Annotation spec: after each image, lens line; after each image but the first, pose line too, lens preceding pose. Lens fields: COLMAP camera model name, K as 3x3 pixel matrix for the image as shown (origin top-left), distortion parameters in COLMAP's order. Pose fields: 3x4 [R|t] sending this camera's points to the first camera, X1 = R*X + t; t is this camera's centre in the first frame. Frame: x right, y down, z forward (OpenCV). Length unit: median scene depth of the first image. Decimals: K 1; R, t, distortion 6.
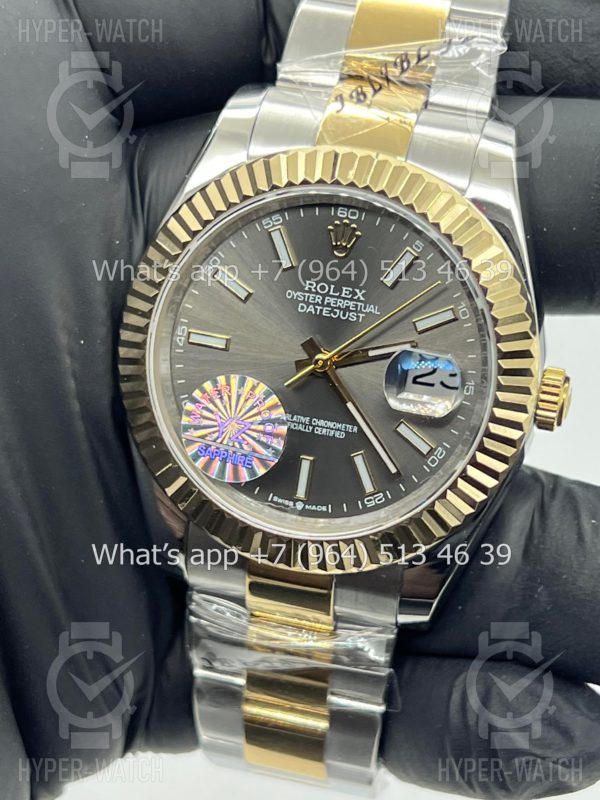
lens RADIAL K [[1895.4, 0, 300.0], [0, 1895.4, 400.0], [0, 0, 1]] dist [0.218397, -0.529791]
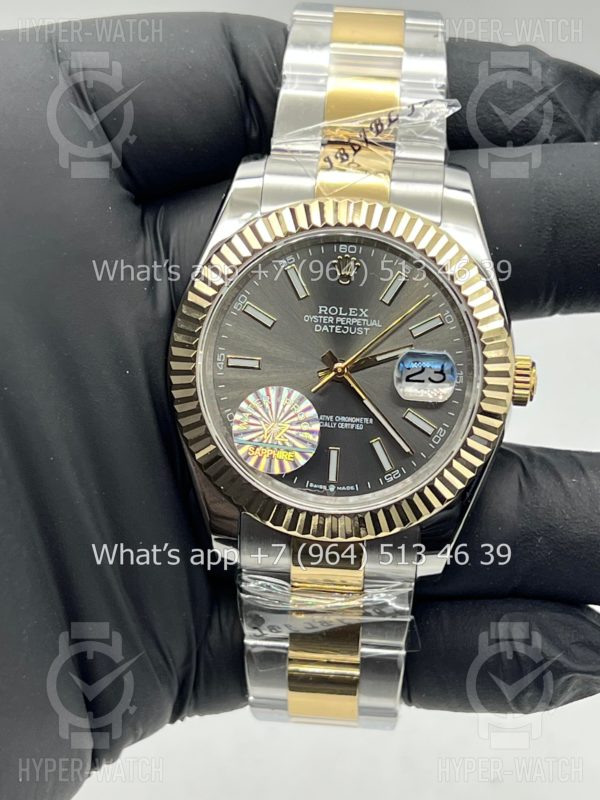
lens RADIAL K [[1895.4, 0, 300.0], [0, 1895.4, 400.0], [0, 0, 1]] dist [0.218397, -0.529791]
pose [[0.986112, -0.103653, 0.129764, -0.176977], [0.109686, 0.993152, -0.040226, 0.046731], [-0.124705, 0.053901, 0.990729, -0.225137]]
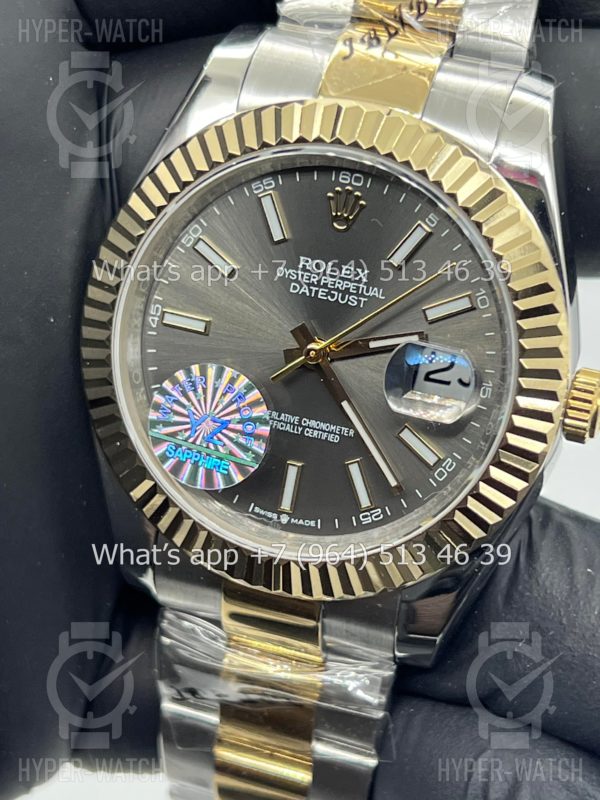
lens RADIAL K [[1895.4, 0, 300.0], [0, 1895.4, 400.0], [0, 0, 1]] dist [0.218397, -0.529791]
pose [[0.998003, 0.037376, -0.050920, 0.049082], [-0.036305, 0.999103, 0.021784, -0.017075], [0.051688, -0.019891, 0.998465, 0.147984]]
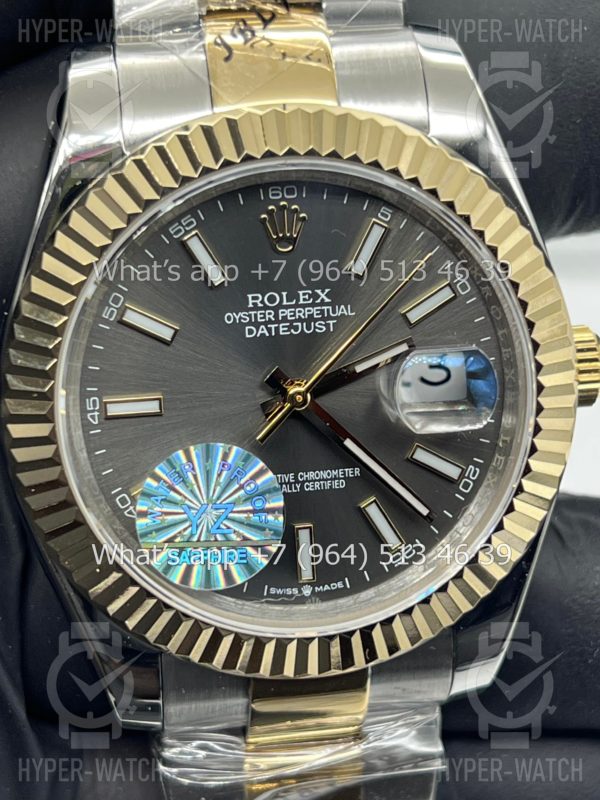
lens RADIAL K [[1895.4, 0, 300.0], [0, 1895.4, 400.0], [0, 0, 1]] dist [0.218397, -0.529791]
pose [[0.920454, -0.259323, 0.292430, -0.203372], [0.245495, 0.965776, 0.083717, -0.080216], [-0.304131, -0.005268, 0.952616, 0.296445]]
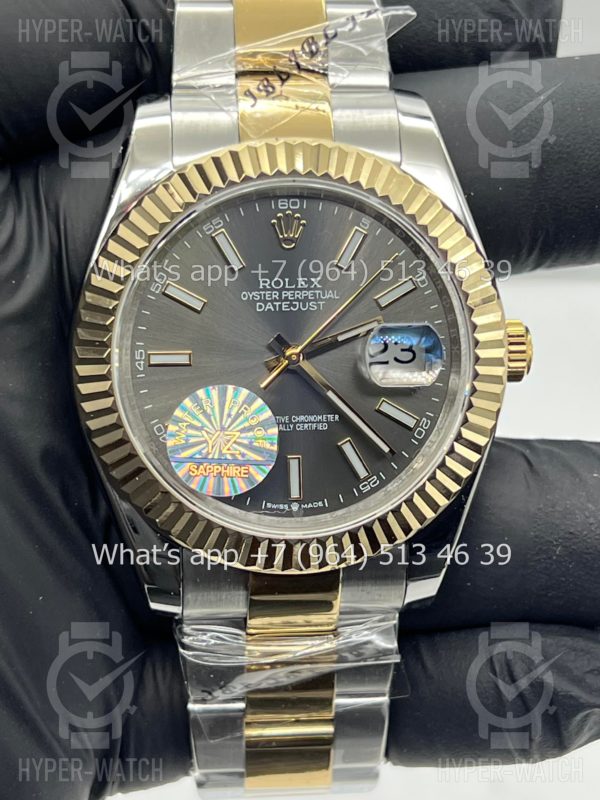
lens RADIAL K [[1895.4, 0, 300.0], [0, 1895.4, 400.0], [0, 0, 1]] dist [0.218397, -0.529791]
pose [[0.944298, -0.193170, 0.266432, -0.250719], [0.204377, 0.978782, -0.014719, 0.017029], [-0.257935, 0.068352, 0.963741, 0.054161]]
